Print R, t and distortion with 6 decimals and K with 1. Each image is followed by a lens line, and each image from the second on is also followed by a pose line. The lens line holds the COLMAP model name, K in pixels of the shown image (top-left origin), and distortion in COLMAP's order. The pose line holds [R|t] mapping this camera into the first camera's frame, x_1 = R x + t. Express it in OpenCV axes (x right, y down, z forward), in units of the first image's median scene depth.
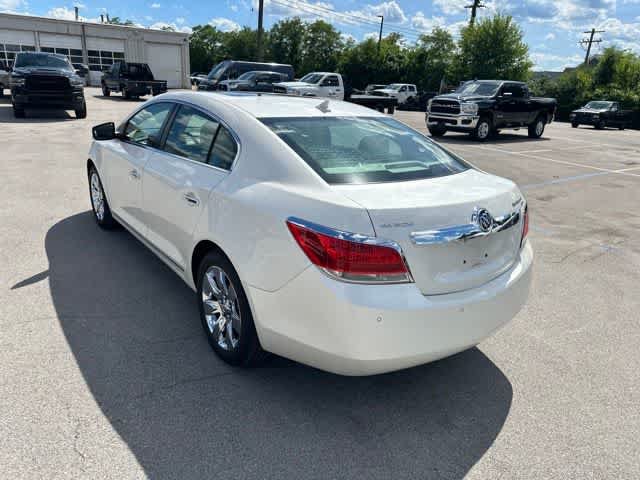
lens RADIAL K [[455.2, 0, 320.0], [0, 455.2, 240.0], [0, 0, 1]] dist [0.023682, -0.026816]
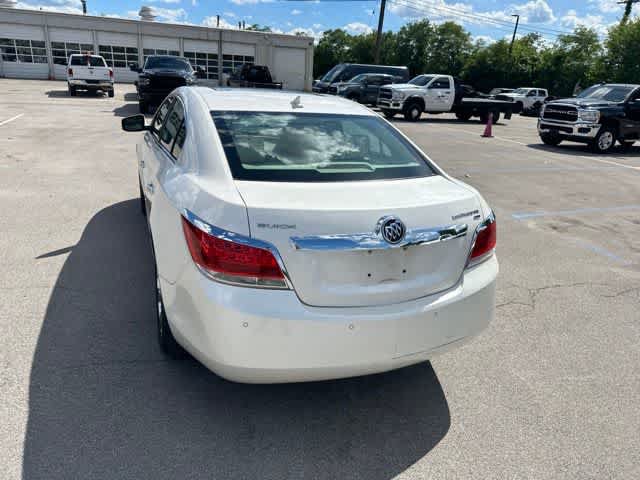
lens RADIAL K [[458.4, 0, 320.0], [0, 458.4, 240.0], [0, 0, 1]] dist [0.003868, -0.006372]
pose [[0.964598, 0.092403, -0.247006, 0.041978], [-0.094301, 0.995535, 0.004161, -0.001490], [0.246287, 0.019279, 0.969005, 0.010340]]
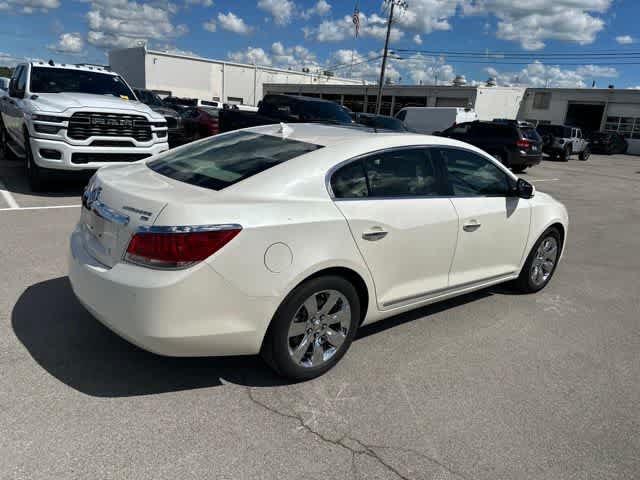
lens RADIAL K [[455.2, 0, 320.0], [0, 455.2, 240.0], [0, 0, 1]] dist [0.023682, -0.026816]
pose [[0.039555, 0.233715, -0.971500, 0.147290], [-0.408416, 0.891118, 0.197749, -0.039558], [0.911938, 0.388954, 0.130701, 0.135259]]
